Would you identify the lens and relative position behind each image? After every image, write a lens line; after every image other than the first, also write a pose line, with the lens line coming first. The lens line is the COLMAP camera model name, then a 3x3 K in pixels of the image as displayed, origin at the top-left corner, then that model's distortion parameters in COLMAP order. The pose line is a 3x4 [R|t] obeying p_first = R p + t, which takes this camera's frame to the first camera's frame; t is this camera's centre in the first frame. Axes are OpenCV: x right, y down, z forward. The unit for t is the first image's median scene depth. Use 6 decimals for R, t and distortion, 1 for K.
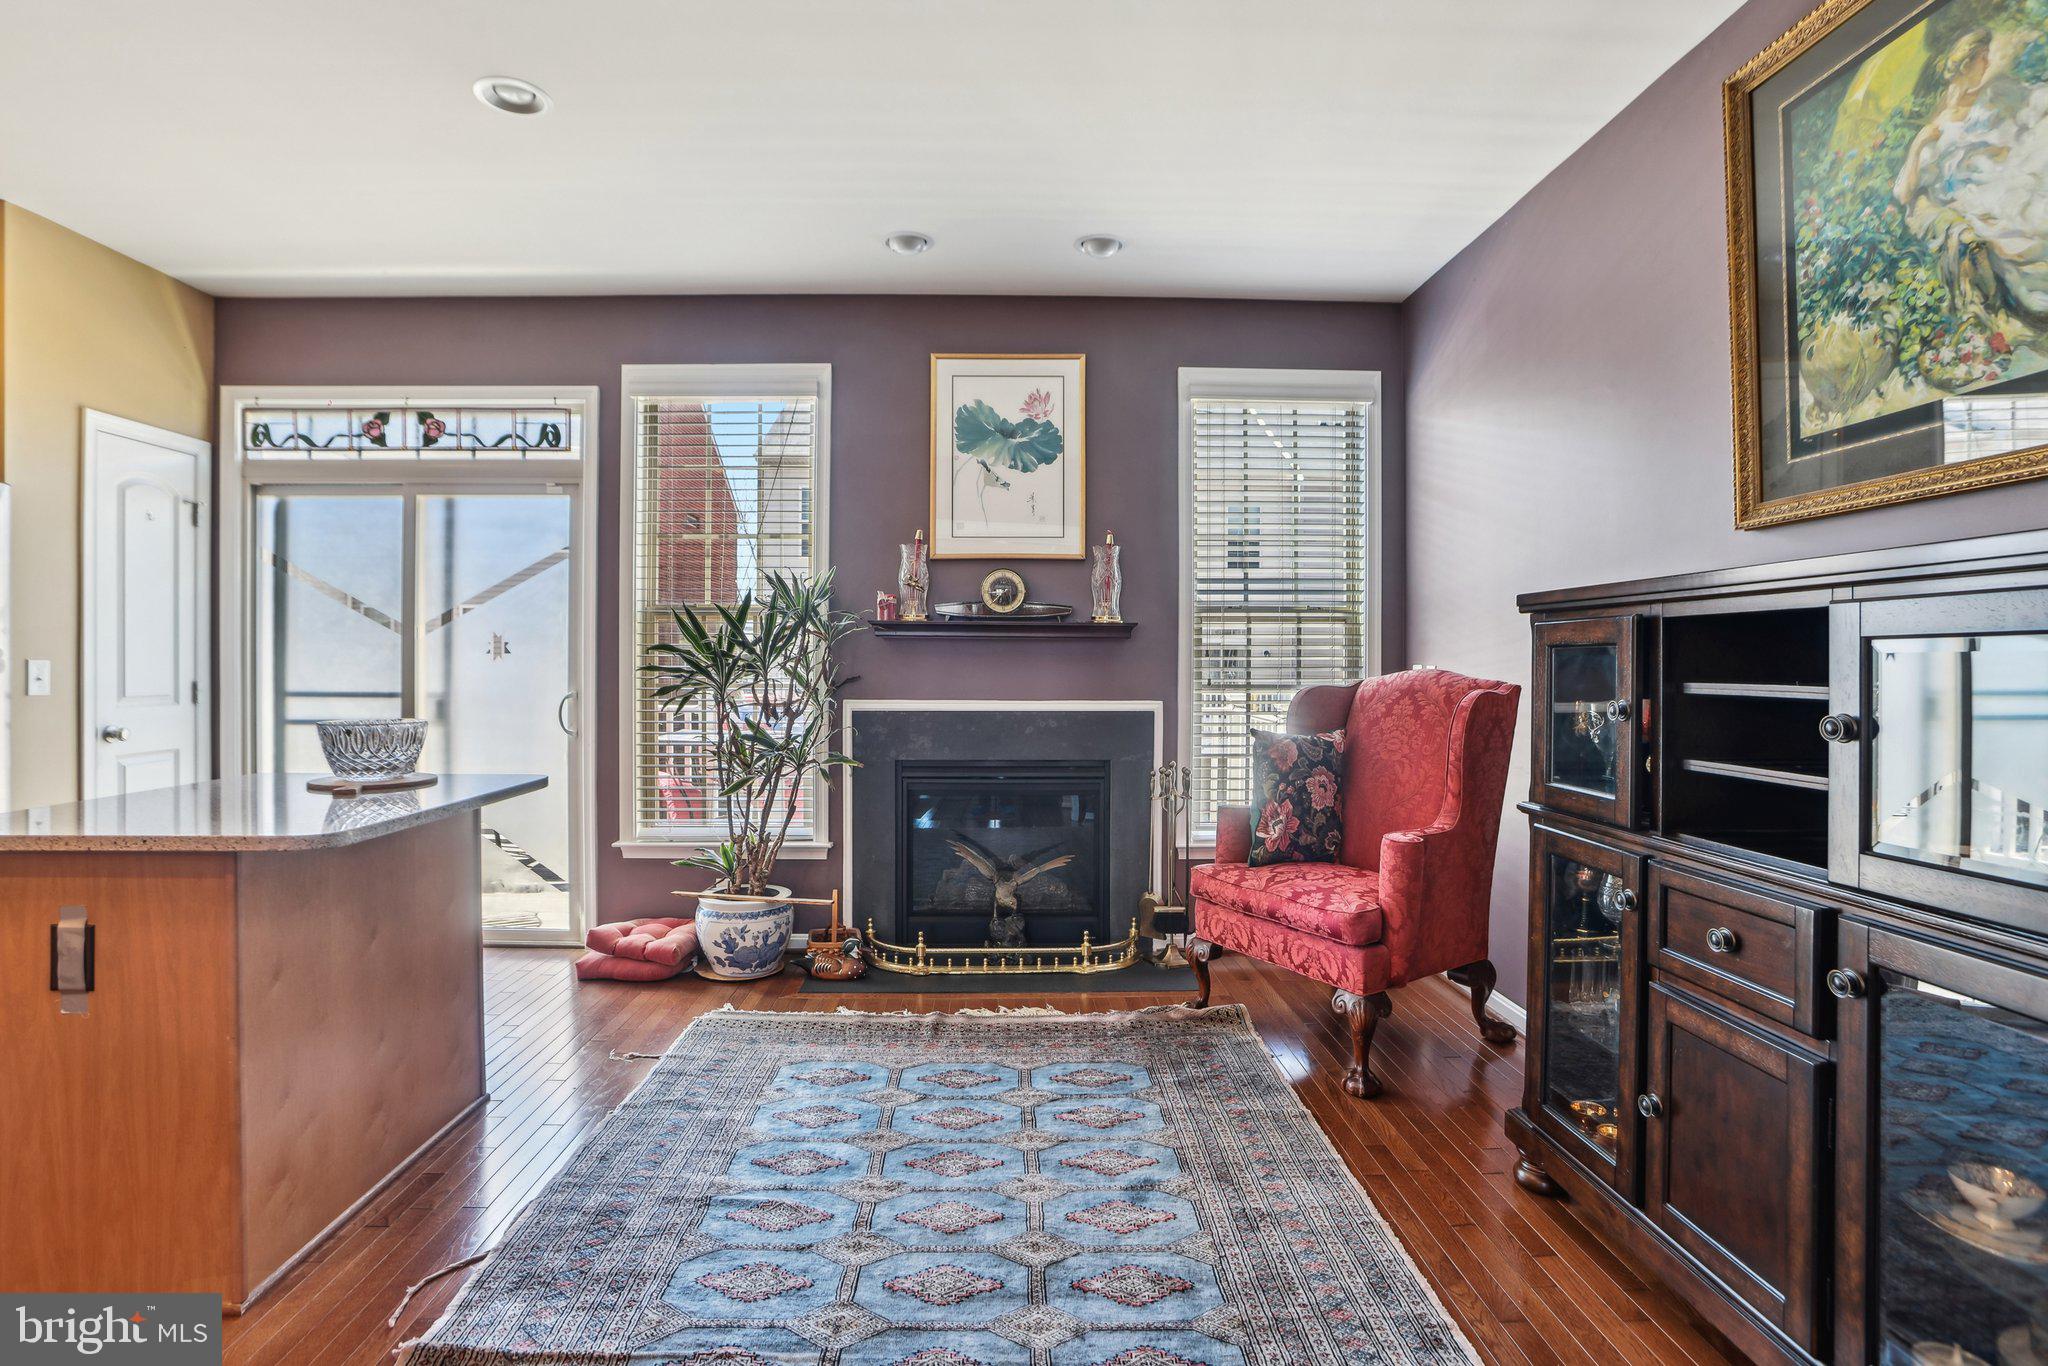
lens RADIAL K [[1016.2, 0, 1014.8], [0, 1016.2, 660.2], [0, 0, 1]] dist [-0.056952, 0.026342]
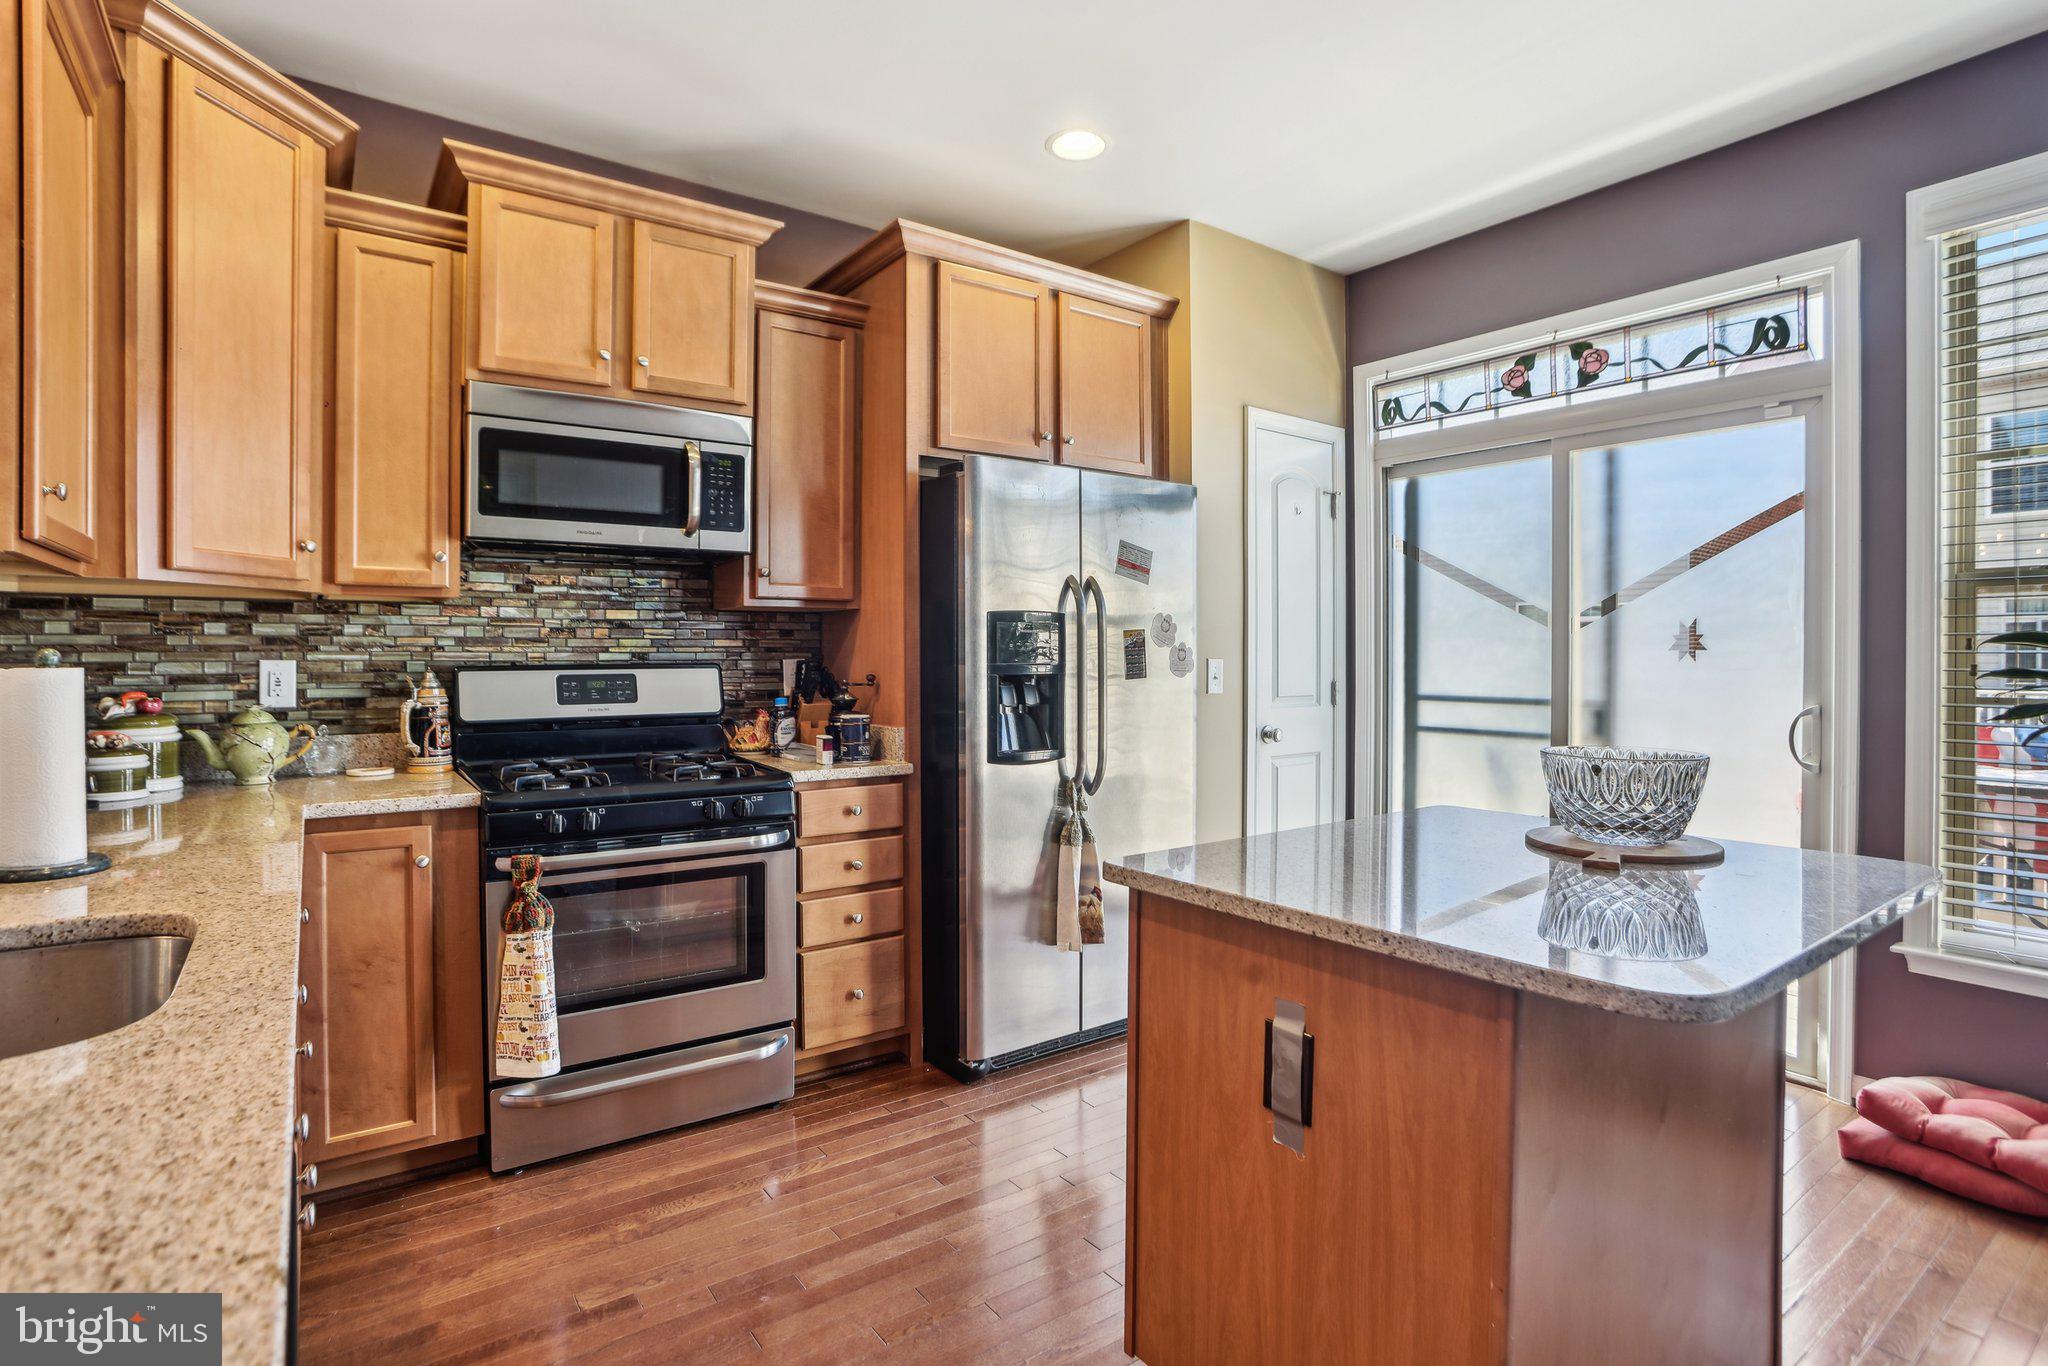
lens RADIAL K [[1016.2, 0, 1006.9], [0, 1016.2, 670.3], [0, 0, 1]] dist [-0.056952, 0.026342]
pose [[0.576175, 0.009707, -0.817269, -0.213782], [-0.001860, 0.999942, 0.010566, 0.000709], [0.817324, -0.004568, 0.576160, 0.183781]]
